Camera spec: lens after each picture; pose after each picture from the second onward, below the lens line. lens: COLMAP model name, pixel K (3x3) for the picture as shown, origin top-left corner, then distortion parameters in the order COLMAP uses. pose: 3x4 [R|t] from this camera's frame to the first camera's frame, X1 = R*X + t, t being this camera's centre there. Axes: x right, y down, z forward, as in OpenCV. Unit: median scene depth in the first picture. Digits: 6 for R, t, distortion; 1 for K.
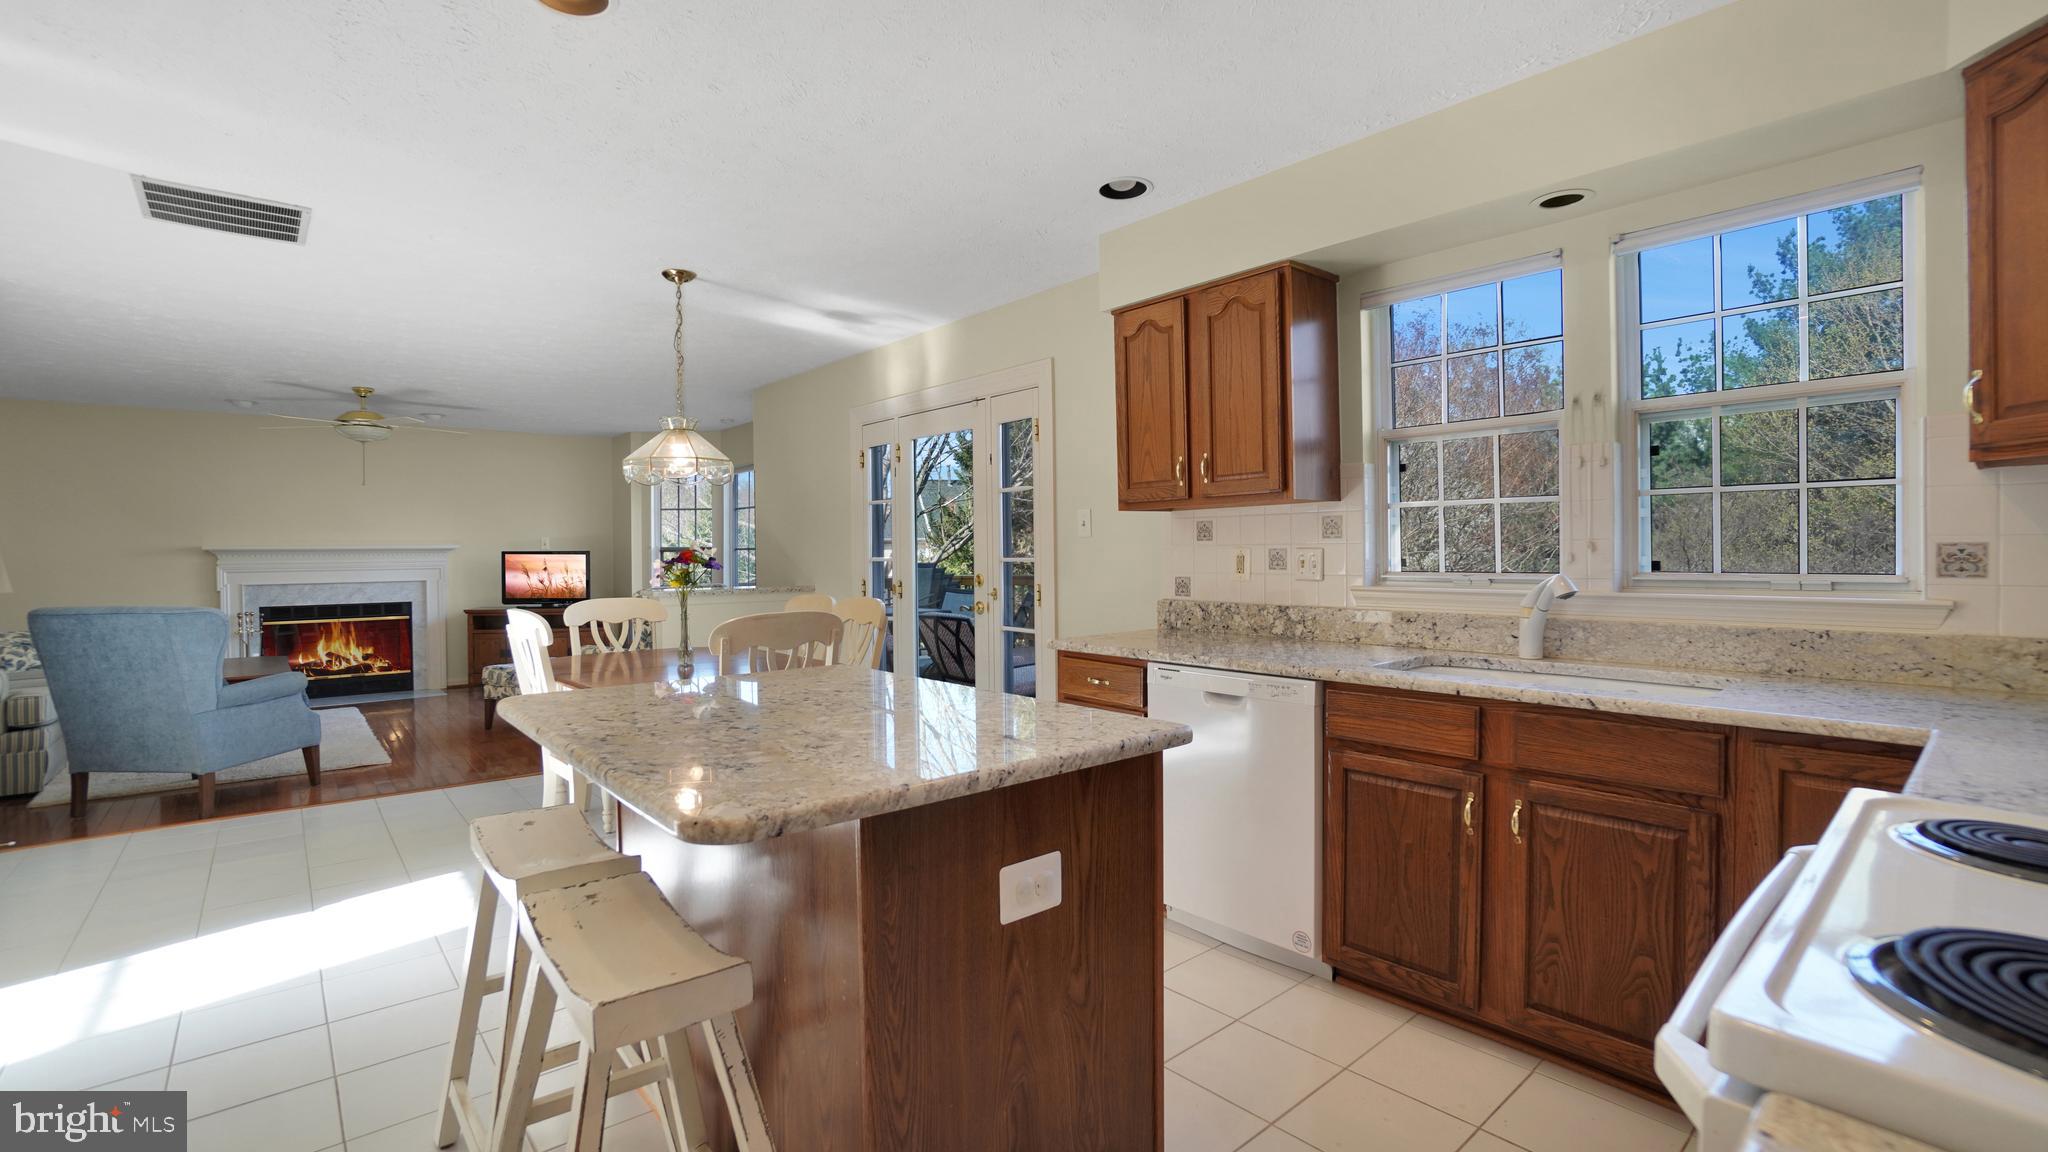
lens RADIAL K [[899.9, 0, 1021.3], [0, 899.9, 564.6], [0, 0, 1]] dist [-0.052877, 0.016053]
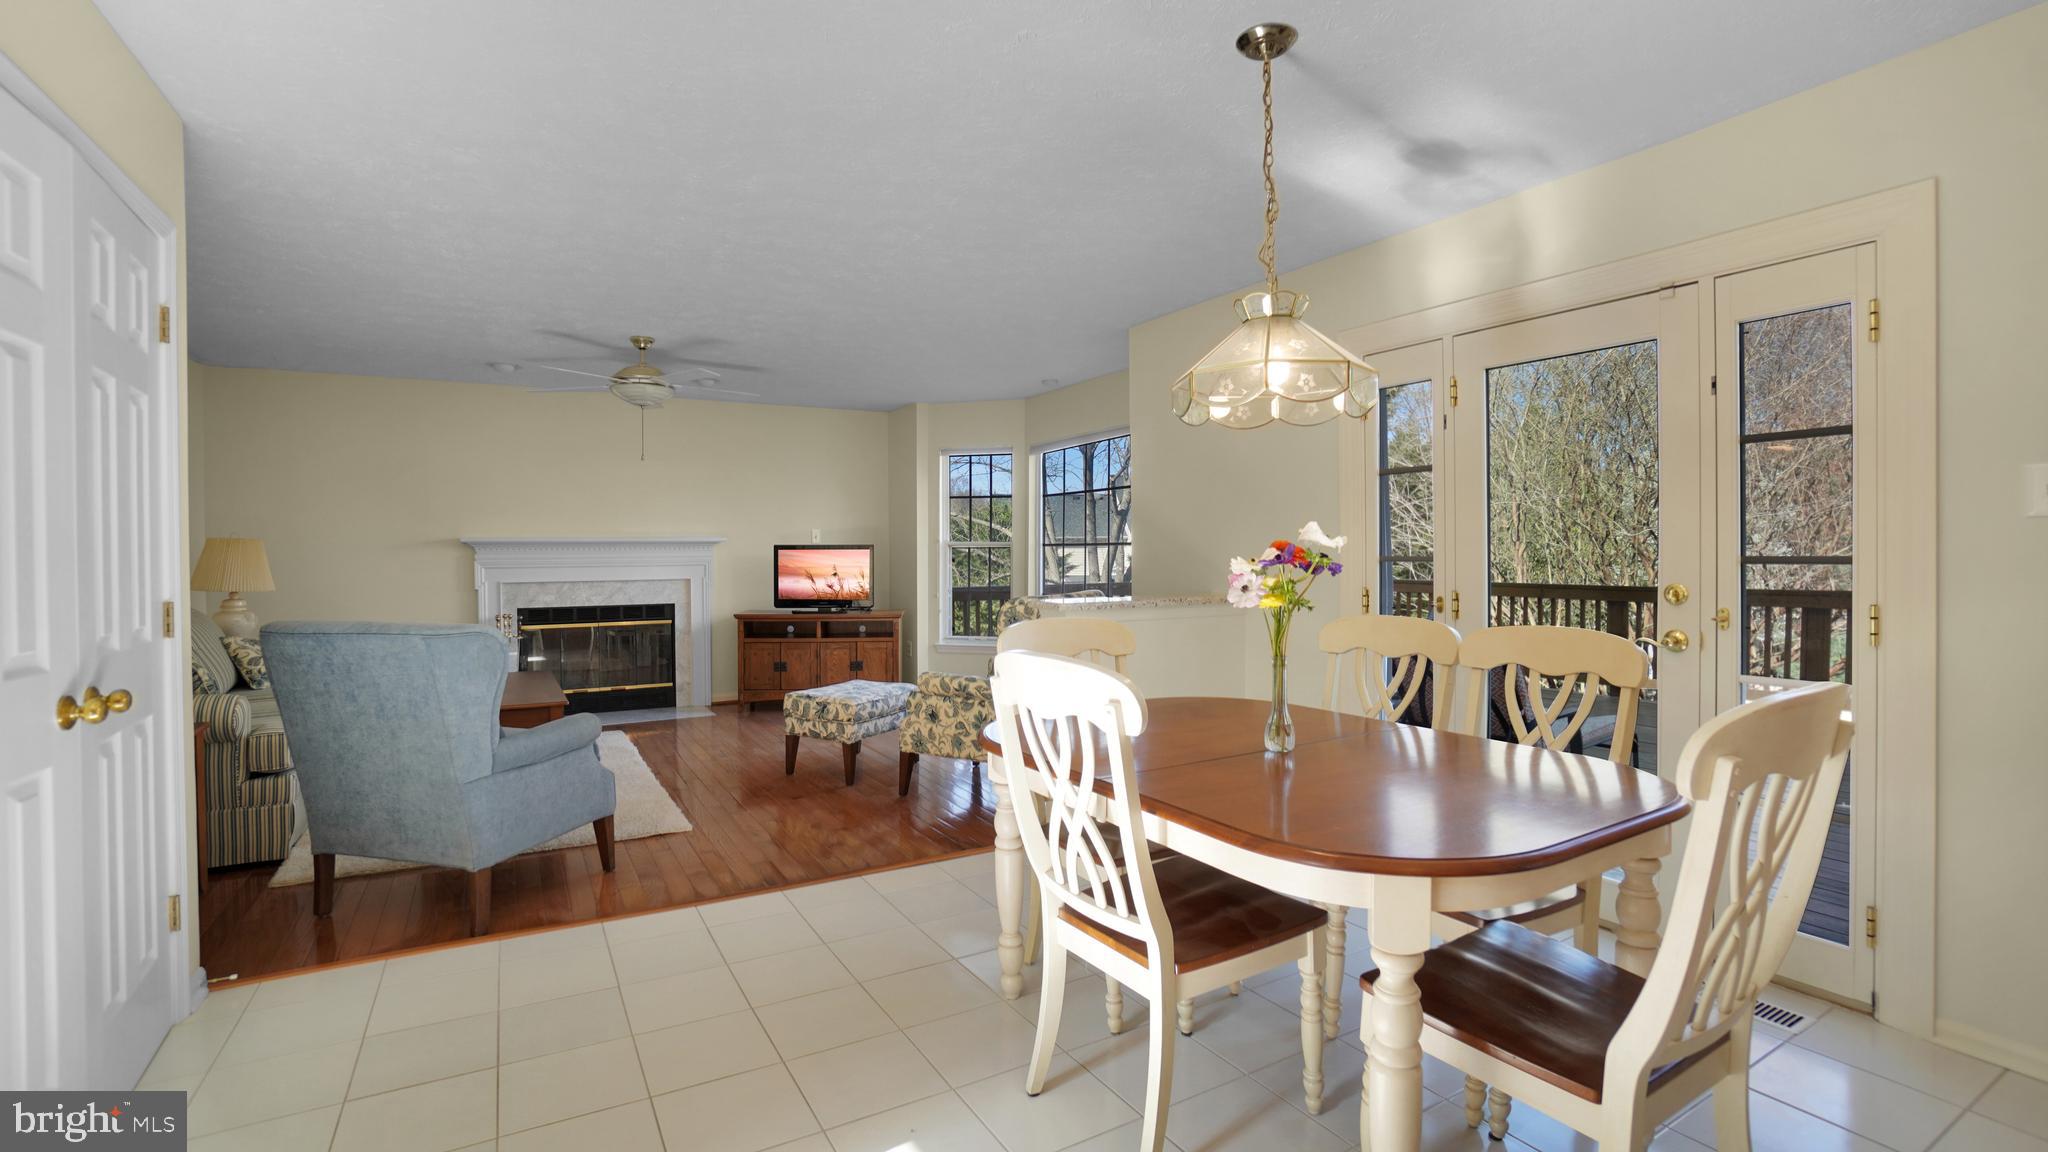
lens RADIAL K [[899.9, 0, 1011.3], [0, 899.9, 567.0], [0, 0, 1]] dist [-0.052877, 0.016053]
pose [[0.982061, 0.006766, -0.188440, -0.379839], [-0.005339, 0.999953, 0.008077, -0.003396], [0.188486, -0.006926, 0.982051, 0.380996]]
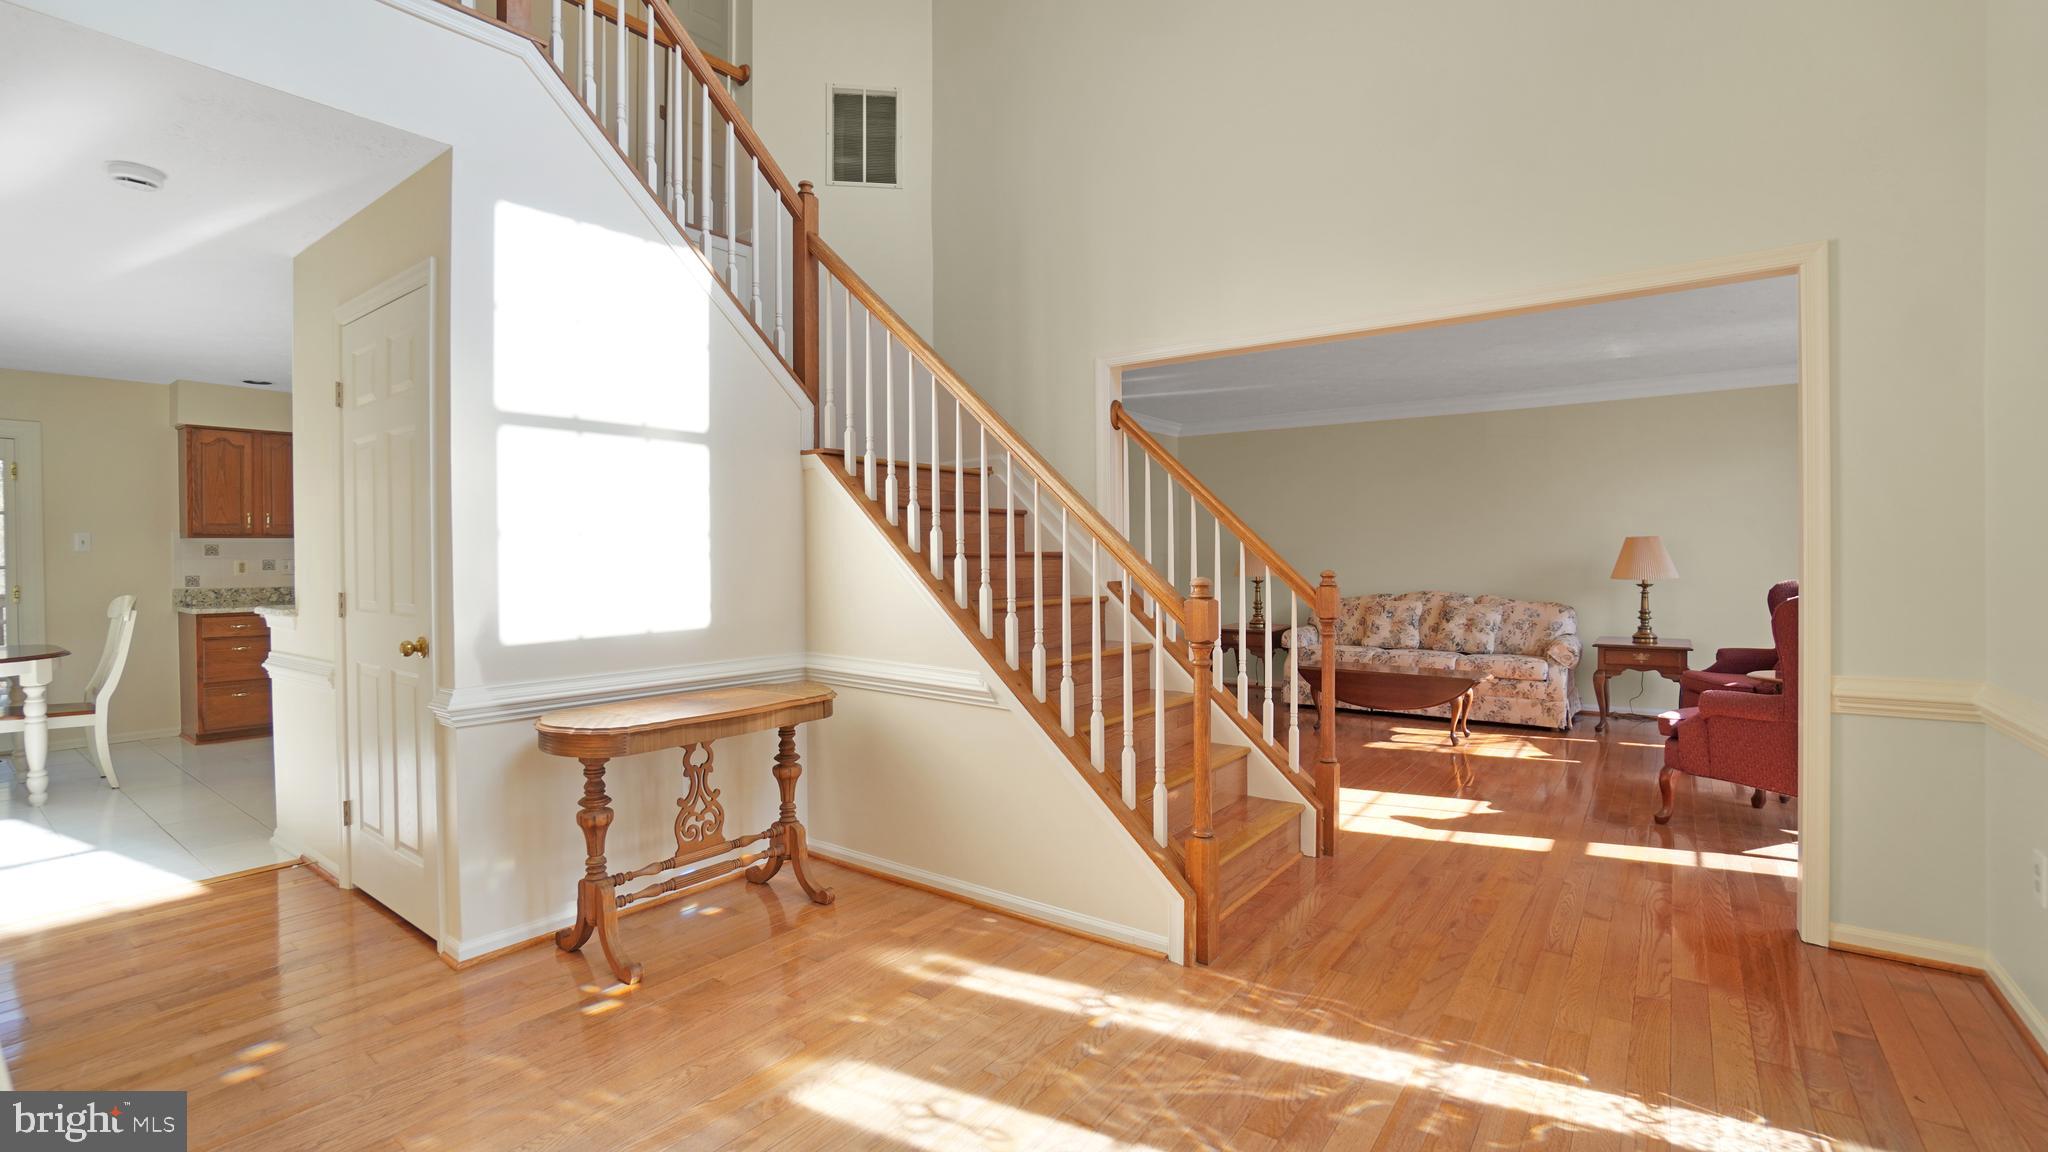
lens RADIAL K [[899.9, 0, 1011.3], [0, 899.9, 564.0], [0, 0, 1]] dist [-0.052877, 0.016053]
pose [[-0.219223, -0.001631, 0.975673, -1.519540], [0.020085, 0.999779, 0.006184, 0.010246], [-0.975468, 0.020953, -0.219142, -0.157263]]
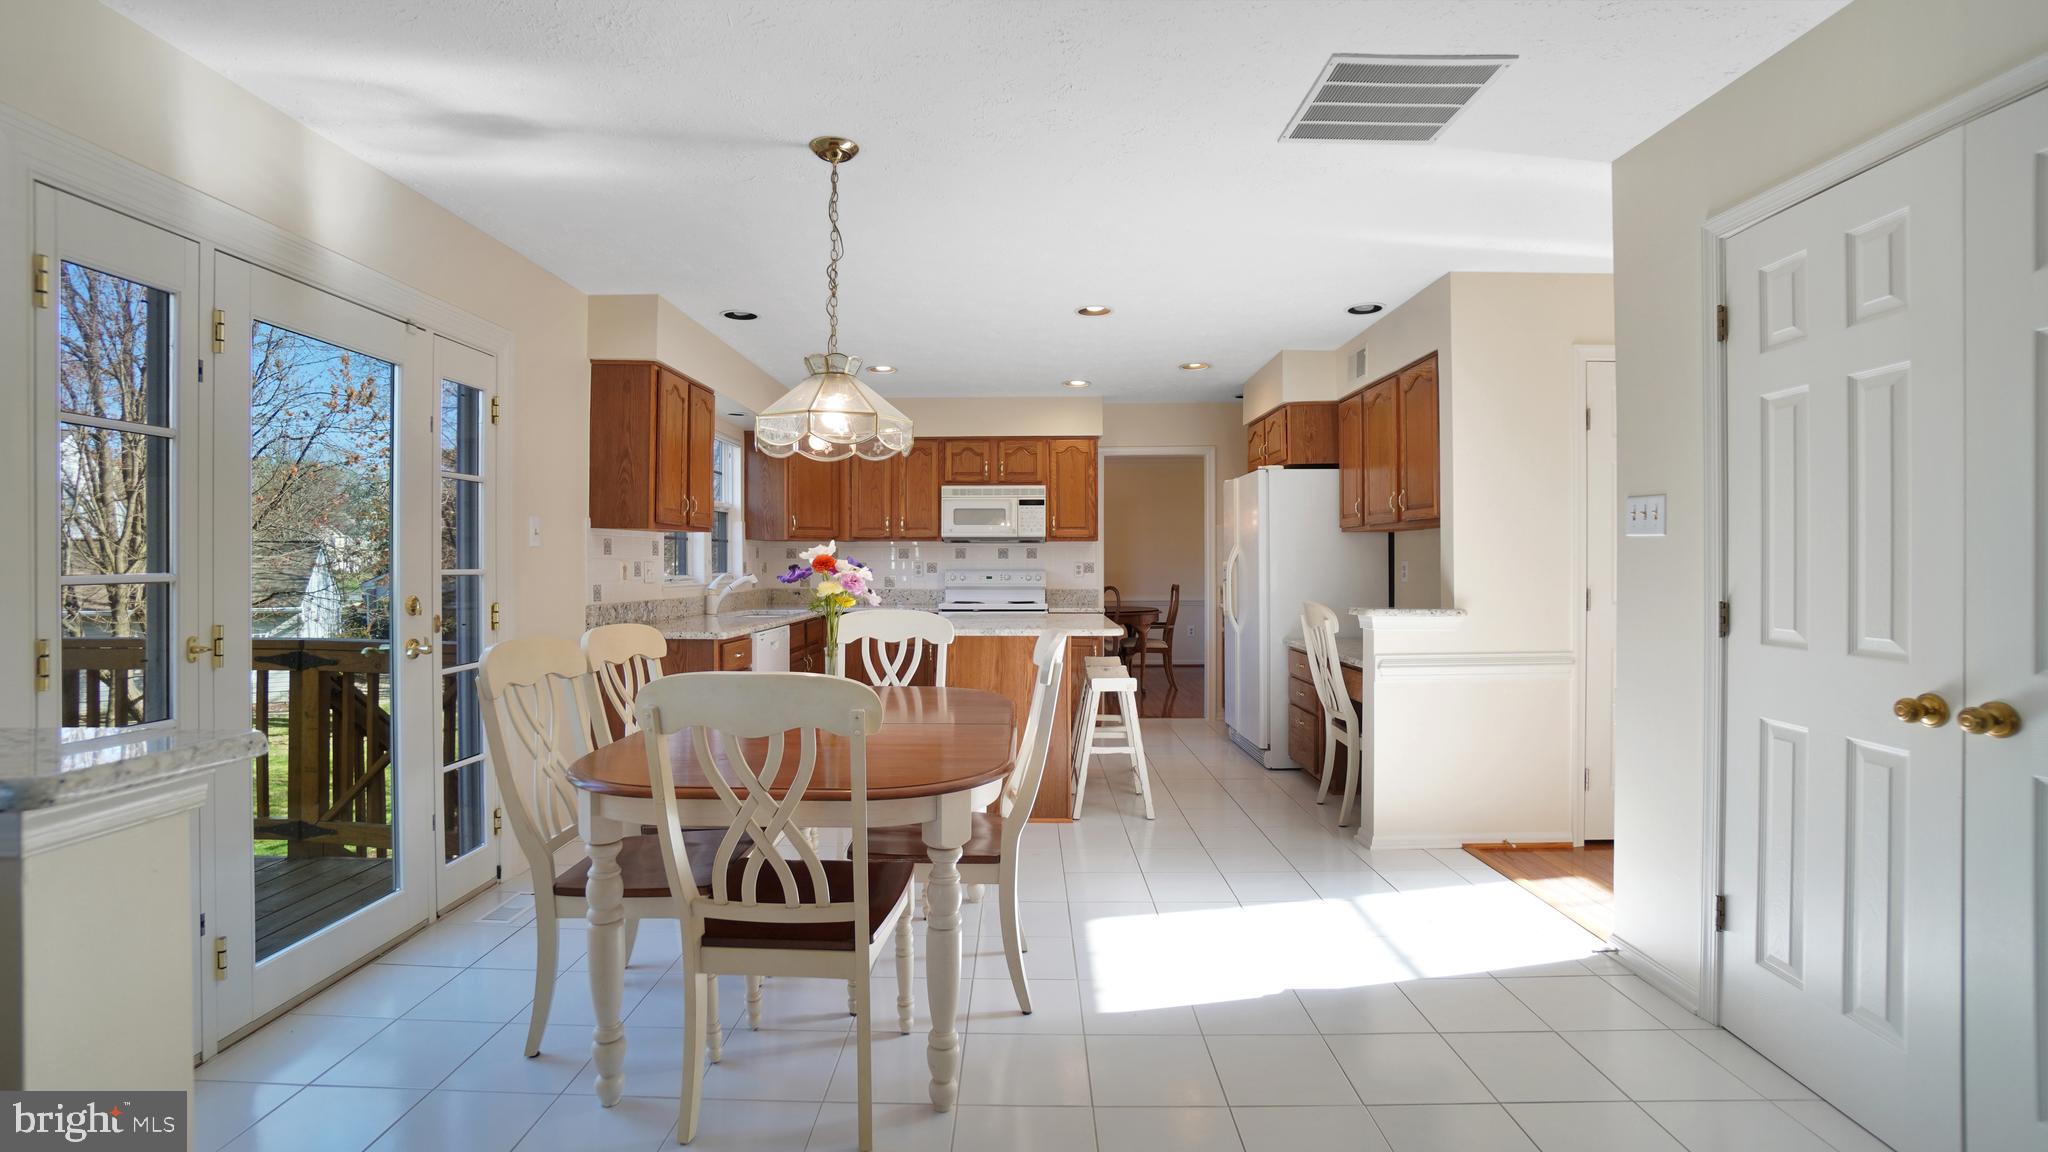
lens RADIAL K [[899.9, 0, 1008.6], [0, 899.9, 566.2], [0, 0, 1]] dist [-0.052877, 0.016053]
pose [[-0.748534, 0.007822, 0.663050, -0.828463], [0.016688, 0.999836, 0.007045, -0.008165], [-0.662886, 0.016338, -0.748542, 1.265920]]
